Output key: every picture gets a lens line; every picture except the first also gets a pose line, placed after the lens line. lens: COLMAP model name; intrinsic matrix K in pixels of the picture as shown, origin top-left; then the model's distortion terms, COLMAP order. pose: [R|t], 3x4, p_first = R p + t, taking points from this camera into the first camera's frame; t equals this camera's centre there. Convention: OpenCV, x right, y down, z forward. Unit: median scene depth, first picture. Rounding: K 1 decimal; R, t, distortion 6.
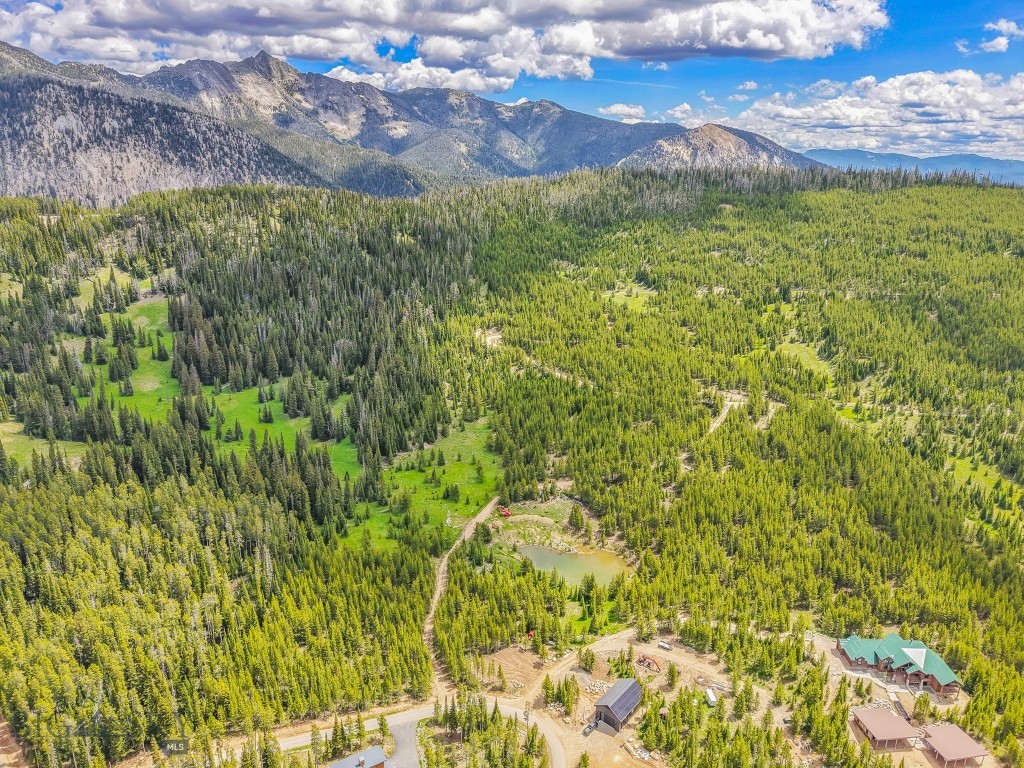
lens RADIAL K [[665.2, 0, 513.1], [0, 665.2, 387.0], [0, 0, 1]] dist [0.044879, -0.053747]
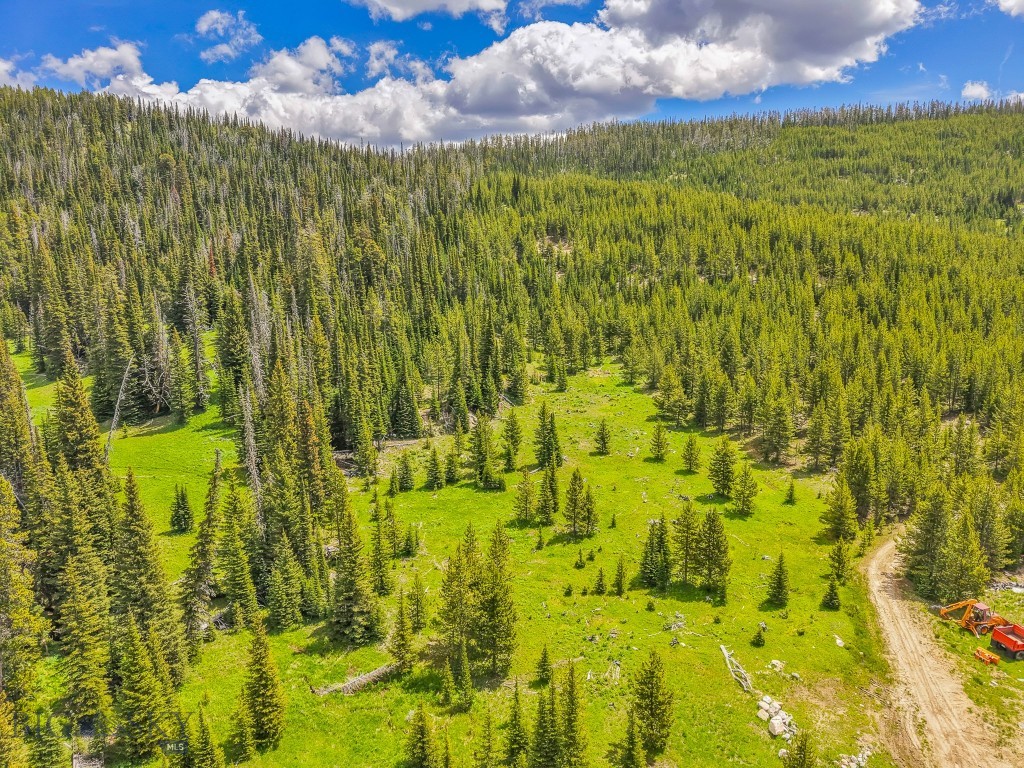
lens RADIAL K [[665.2, 0, 513.1], [0, 665.2, 387.0], [0, 0, 1]] dist [0.044879, -0.053747]
pose [[0.994261, -0.030737, 0.102470, -0.132460], [0.044500, 0.989865, -0.134858, 0.106369], [-0.097286, 0.138644, 0.985552, 0.634920]]
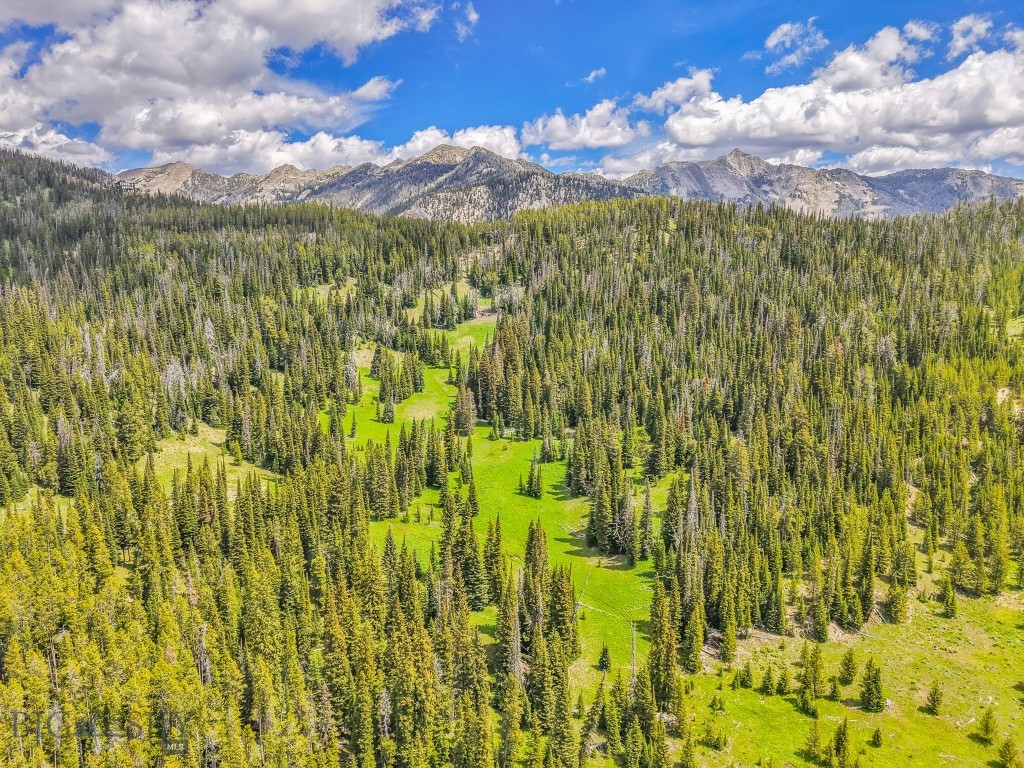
lens RADIAL K [[665.2, 0, 513.1], [0, 665.2, 387.0], [0, 0, 1]] dist [0.044879, -0.053747]
pose [[0.798289, 0.087958, -0.595817, -0.055498], [-0.172896, 0.981107, -0.086813, 0.014130], [0.576925, 0.172317, 0.798414, 0.517630]]
